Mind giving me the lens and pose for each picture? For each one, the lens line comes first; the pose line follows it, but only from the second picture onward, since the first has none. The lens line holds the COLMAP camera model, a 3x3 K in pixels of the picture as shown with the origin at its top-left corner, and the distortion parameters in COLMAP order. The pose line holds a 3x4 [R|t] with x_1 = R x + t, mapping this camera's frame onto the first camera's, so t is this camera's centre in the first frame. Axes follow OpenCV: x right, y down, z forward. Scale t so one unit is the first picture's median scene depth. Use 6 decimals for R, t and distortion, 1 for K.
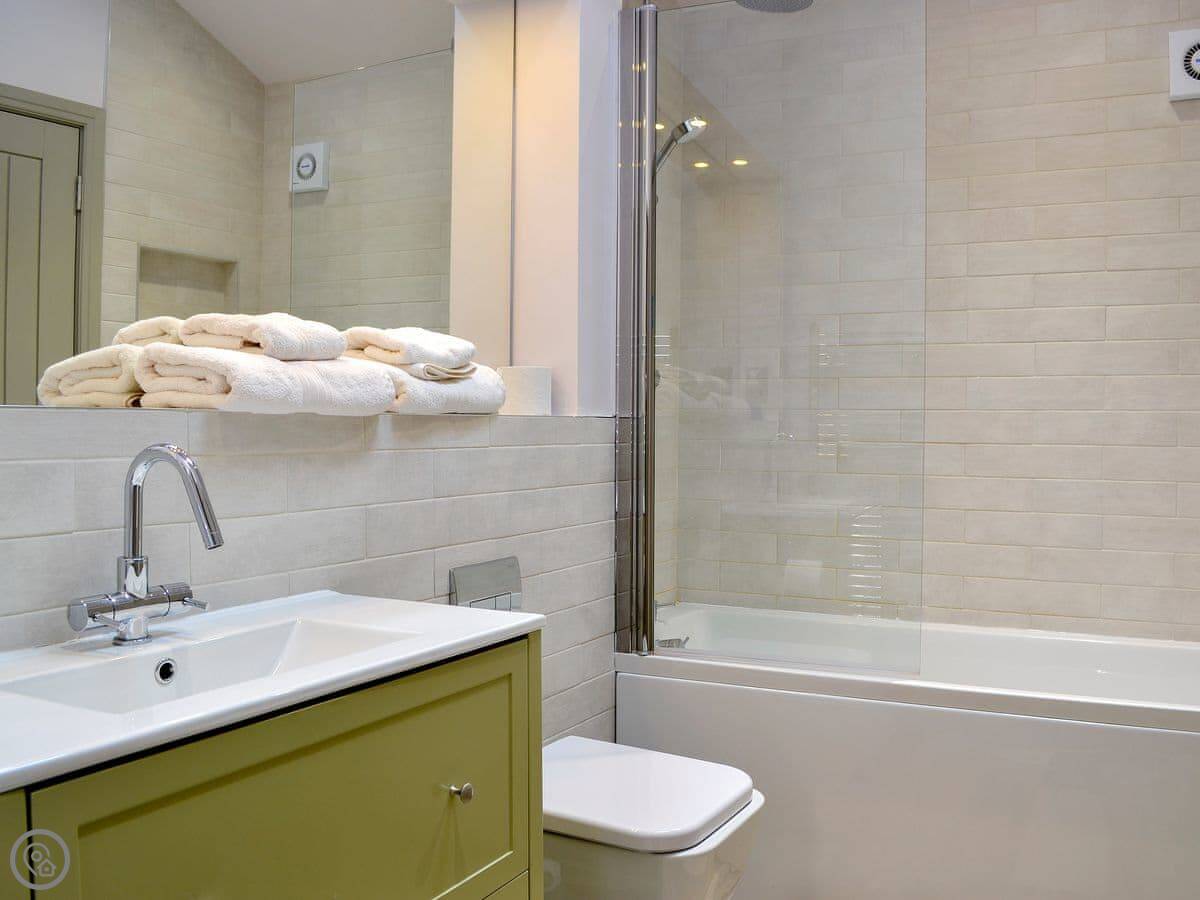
lens RADIAL K [[1144.3, 0, 600.0], [0, 1144.3, 450.0], [0, 0, 1]] dist [-0.095567, 0.011628]
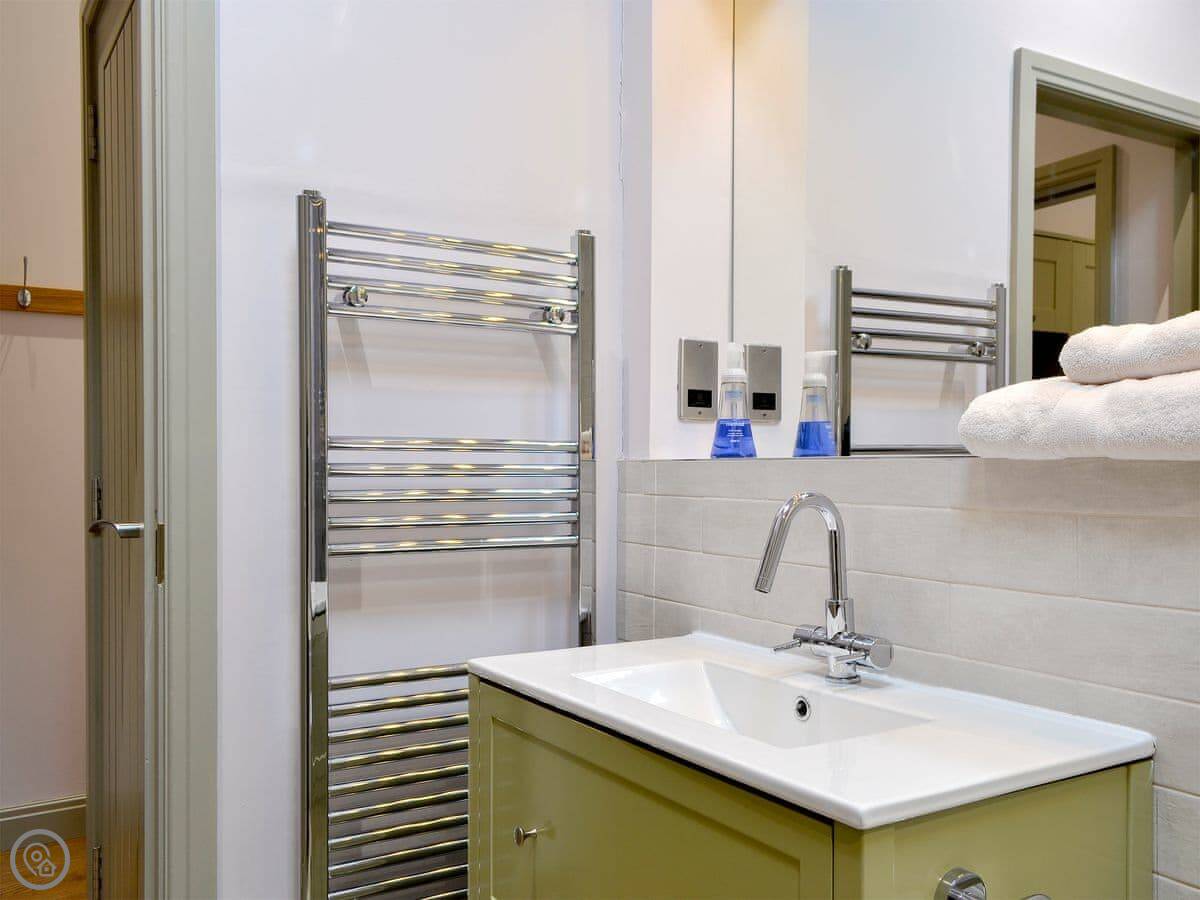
lens RADIAL K [[1144.3, 0, 600.0], [0, 1144.3, 450.0], [0, 0, 1]] dist [-0.095567, 0.011628]
pose [[-0.534421, -0.008007, -0.845181, 0.573452], [-0.014124, 0.999900, -0.000543, -0.038746], [0.845101, 0.011647, -0.534480, 1.310096]]
